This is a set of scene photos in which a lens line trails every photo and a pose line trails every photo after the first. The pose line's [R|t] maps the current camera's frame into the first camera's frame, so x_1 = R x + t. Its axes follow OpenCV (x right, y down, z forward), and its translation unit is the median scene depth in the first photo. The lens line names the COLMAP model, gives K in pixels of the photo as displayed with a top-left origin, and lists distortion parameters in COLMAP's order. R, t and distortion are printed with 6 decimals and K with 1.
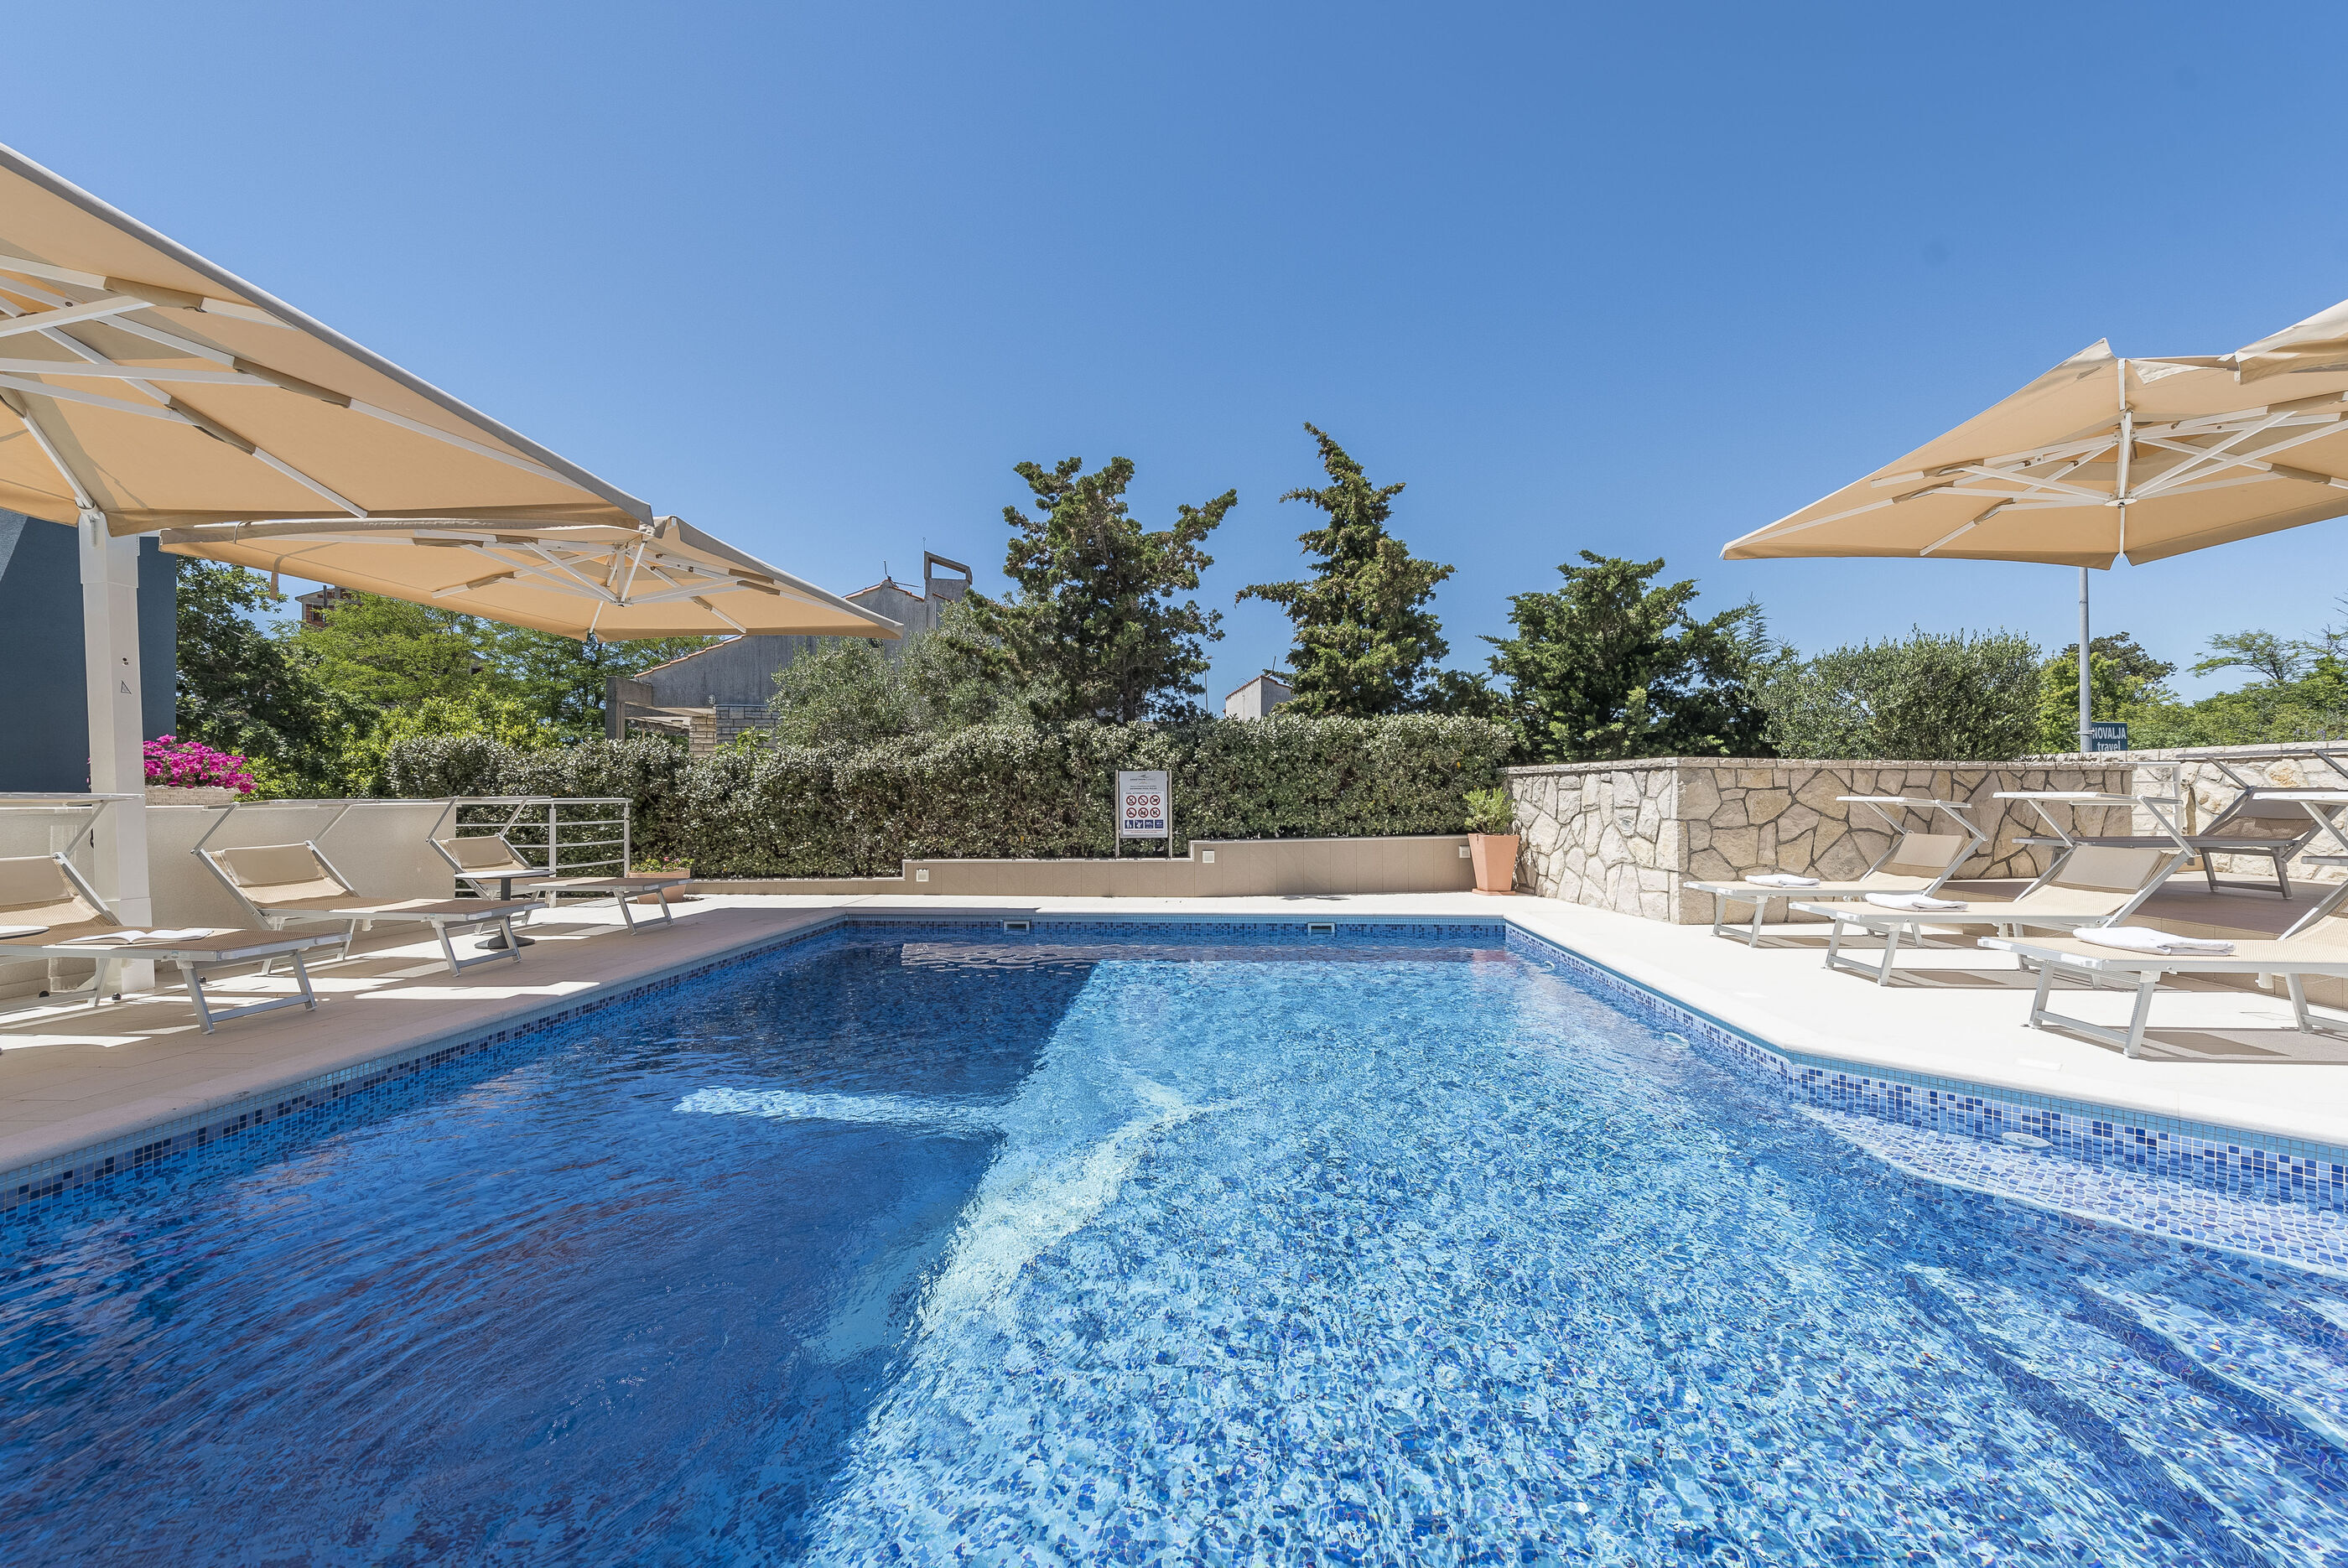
lens RADIAL K [[928.1, 0, 1176.4], [0, 928.1, 783.8], [0, 0, 1]] dist [0.008569, -0.000894]
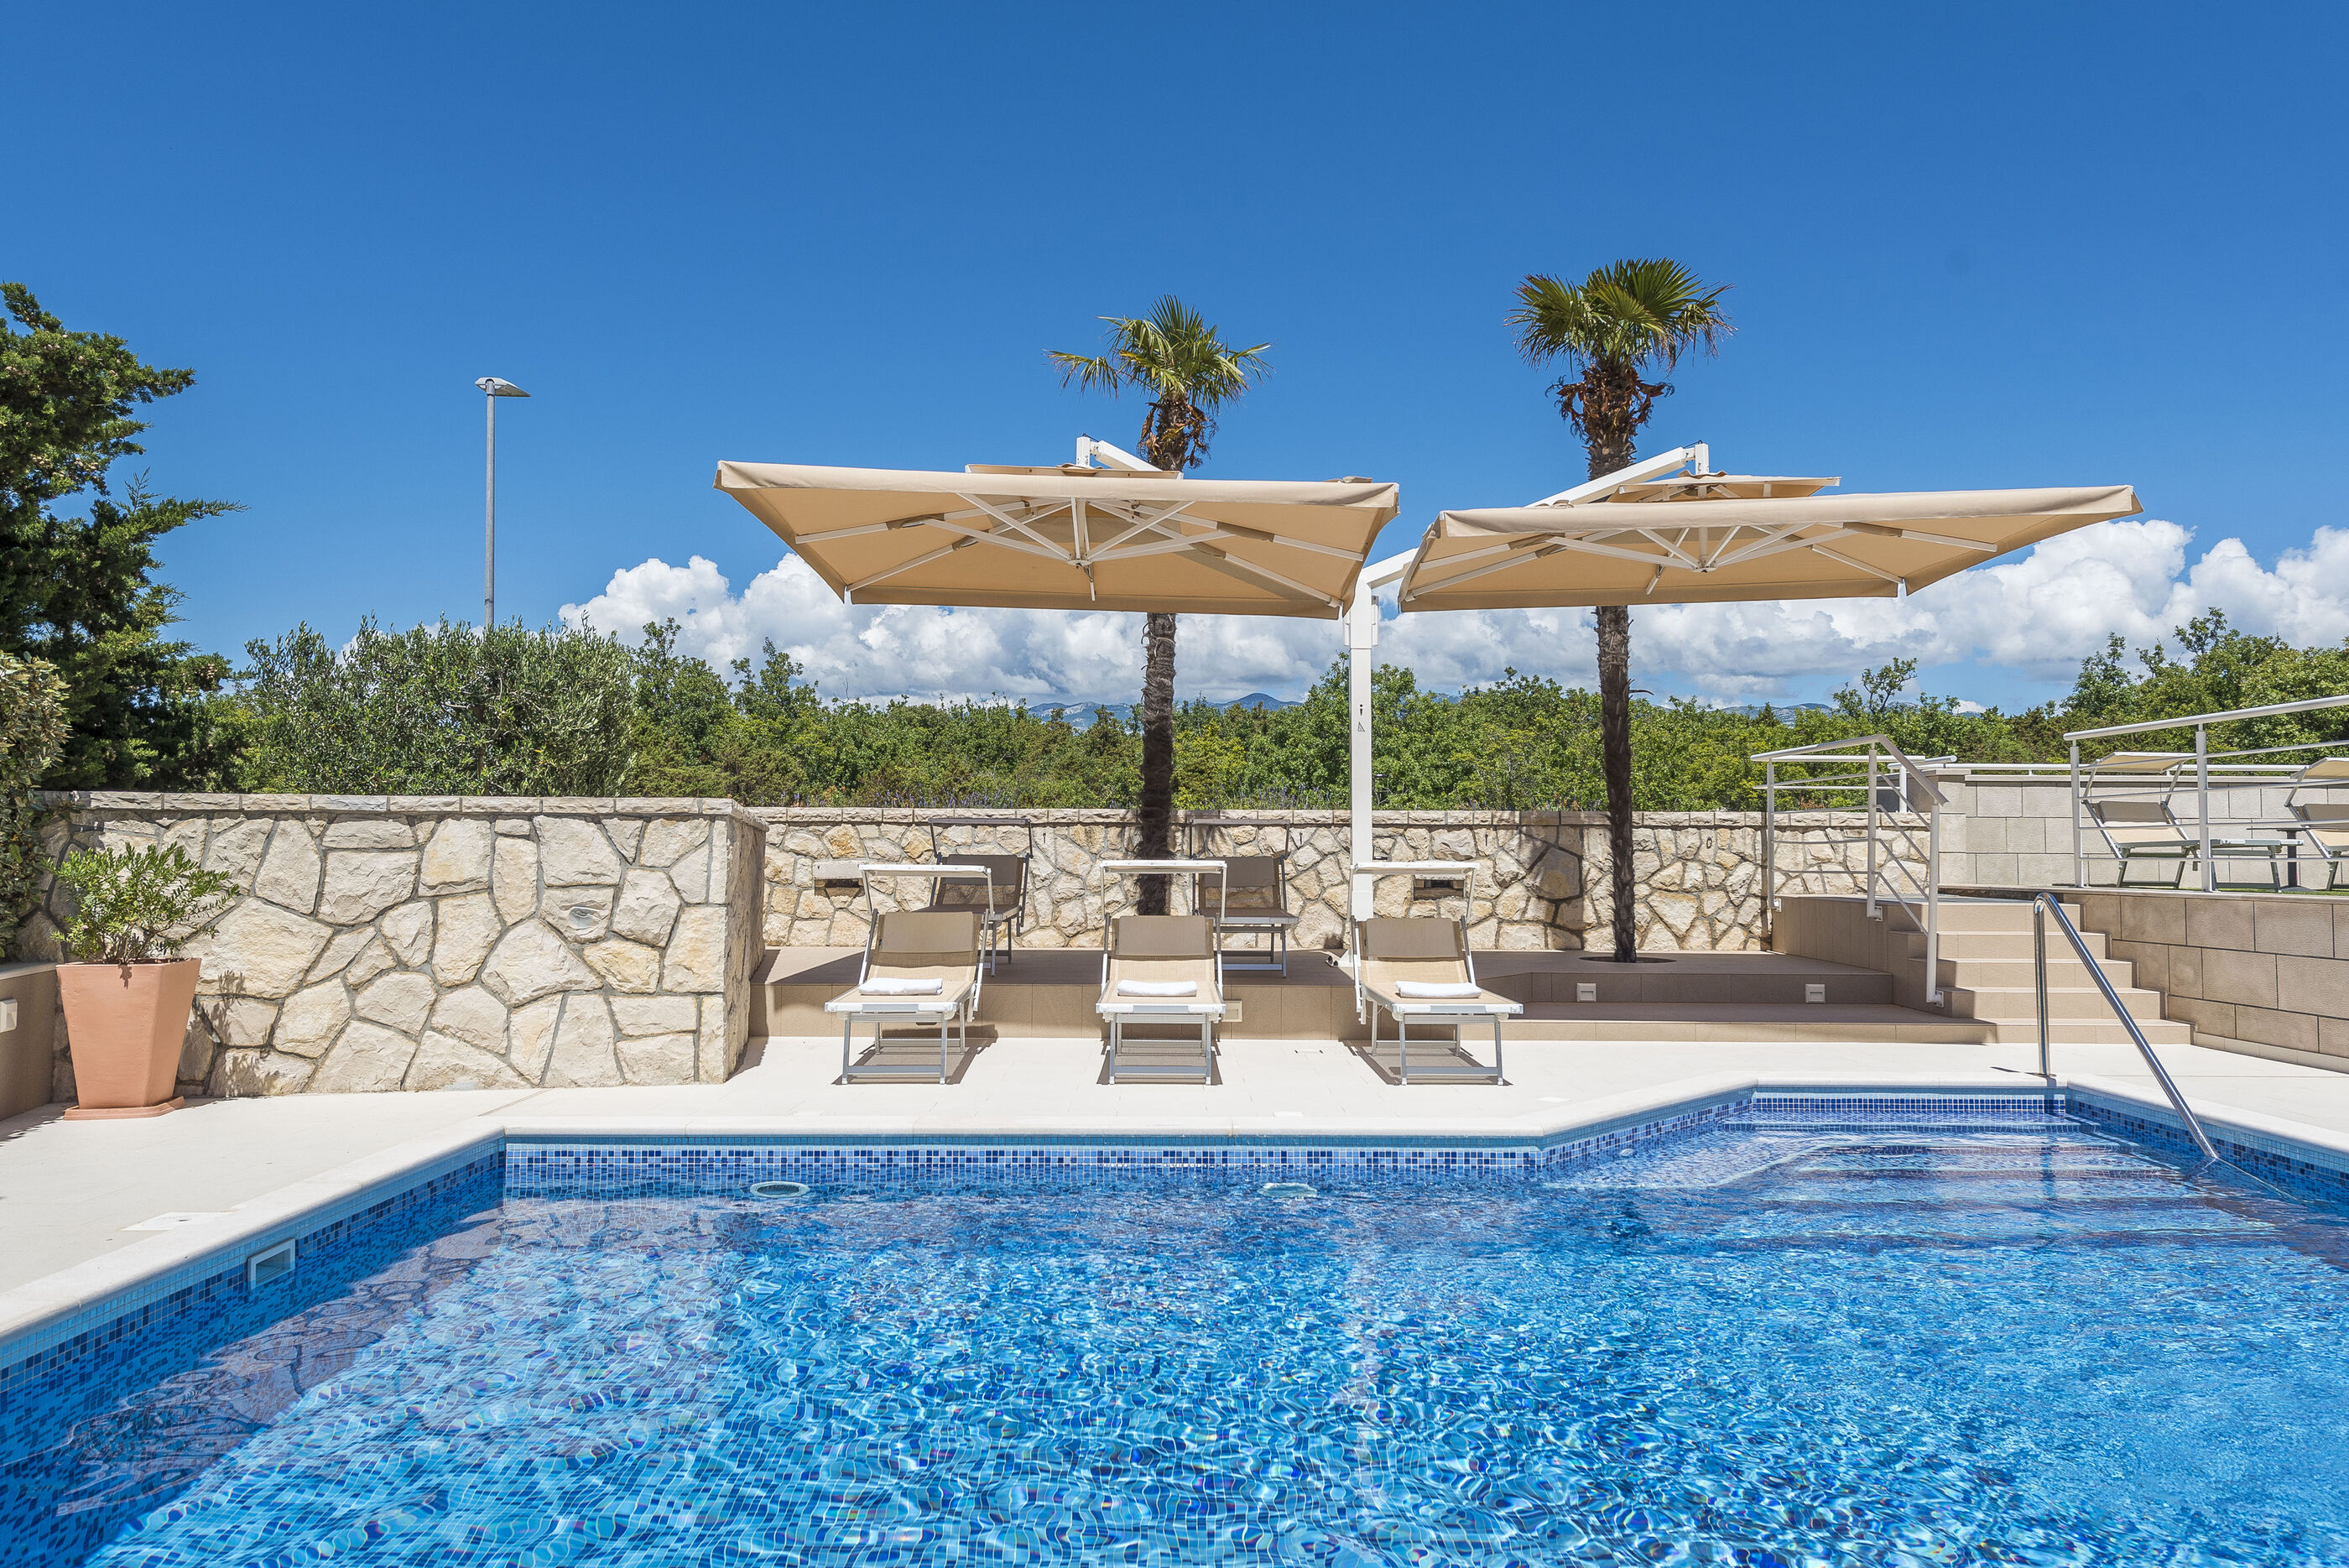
lens RADIAL K [[1614.5, 0, 1174.4], [0, 1614.5, 783.1], [0, 0, 1]] dist [0.006465, -0.001667]
pose [[-0.083815, 0.046399, 0.995401, -0.461239], [-0.015032, 0.998743, -0.047820, 0.005683], [-0.996368, -0.018971, -0.083012, 0.726616]]
